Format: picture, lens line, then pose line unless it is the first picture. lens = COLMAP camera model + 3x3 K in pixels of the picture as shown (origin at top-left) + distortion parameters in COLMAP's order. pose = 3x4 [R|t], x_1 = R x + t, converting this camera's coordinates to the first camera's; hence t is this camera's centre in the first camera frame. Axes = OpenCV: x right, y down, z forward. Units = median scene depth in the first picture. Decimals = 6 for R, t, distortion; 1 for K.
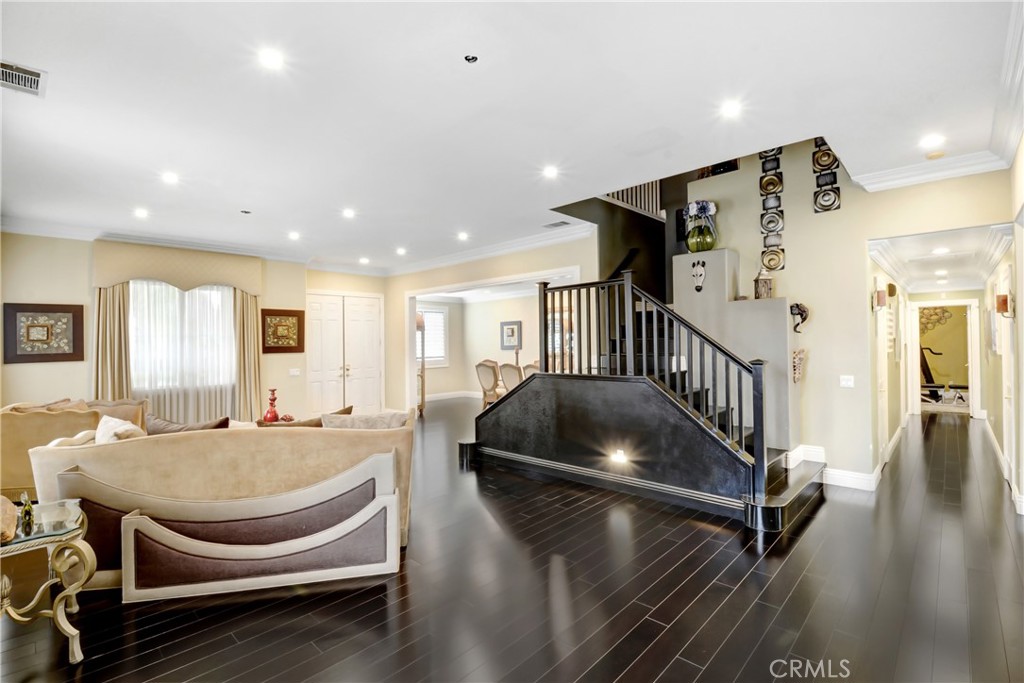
lens RADIAL K [[457.1, 0, 512.0], [0, 457.1, 341.5], [0, 0, 1]] dist [0.000252, -0.000321]
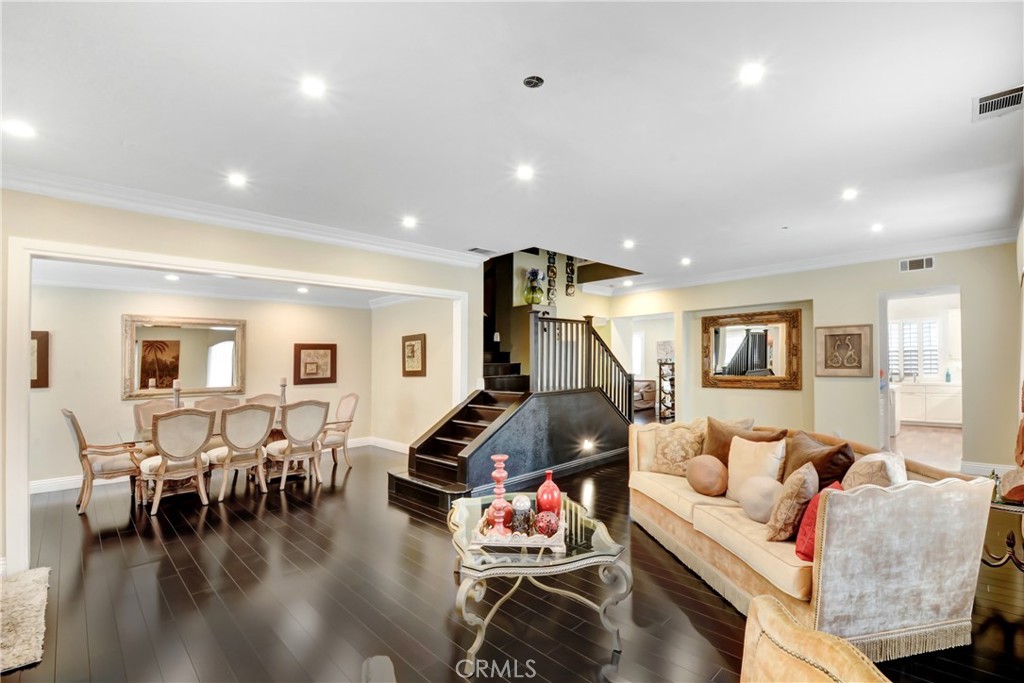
lens RADIAL K [[457.1, 0, 512.0], [0, 457.1, 341.5], [0, 0, 1]] dist [0.000252, -0.000321]
pose [[0.028276, 0.051911, 0.998251, -0.870485], [0.006228, 0.998622, -0.052107, 0.003206], [-0.999581, 0.007690, 0.027913, 0.854779]]
